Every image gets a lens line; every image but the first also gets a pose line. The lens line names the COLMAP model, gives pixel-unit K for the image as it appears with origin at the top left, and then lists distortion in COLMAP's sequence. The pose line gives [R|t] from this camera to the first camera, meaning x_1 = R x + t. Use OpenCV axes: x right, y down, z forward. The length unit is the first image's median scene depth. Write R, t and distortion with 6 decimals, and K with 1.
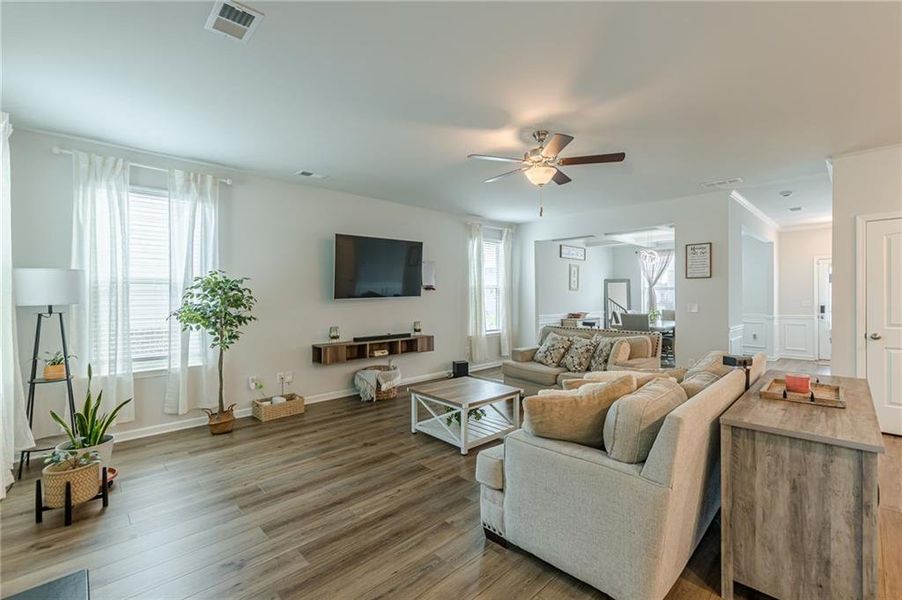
lens RADIAL K [[388.9, 0, 447.1], [0, 388.9, 296.2], [0, 0, 1]] dist [0.000888, -0.000017]
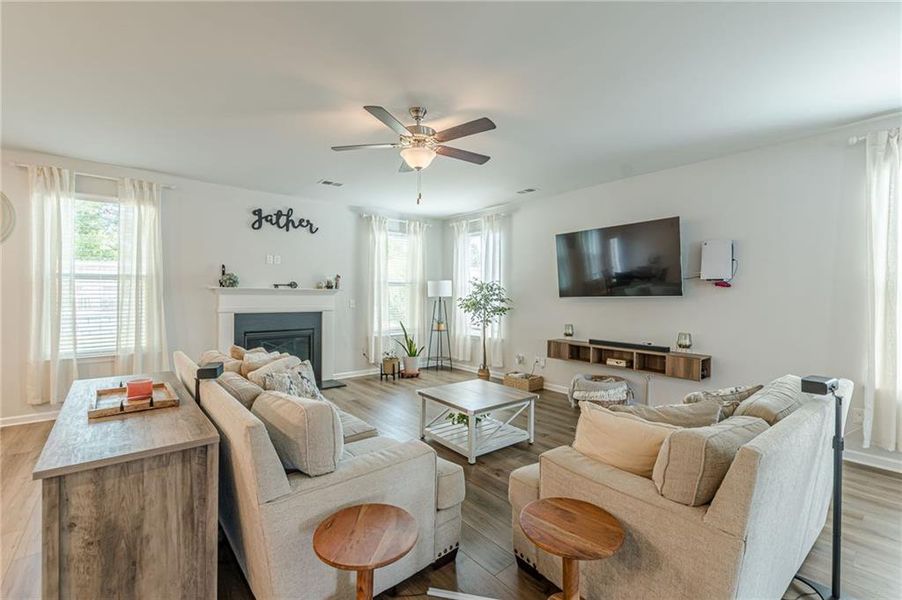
lens RADIAL K [[390.1, 0, 446.9], [0, 390.1, 295.2], [0, 0, 1]] dist [0.010114, -0.004169]
pose [[-0.061813, 0.007010, -0.998063, 0.963813], [-0.007019, 0.999948, 0.007458, -0.004465], [0.998063, 0.007467, -0.061760, 0.949277]]
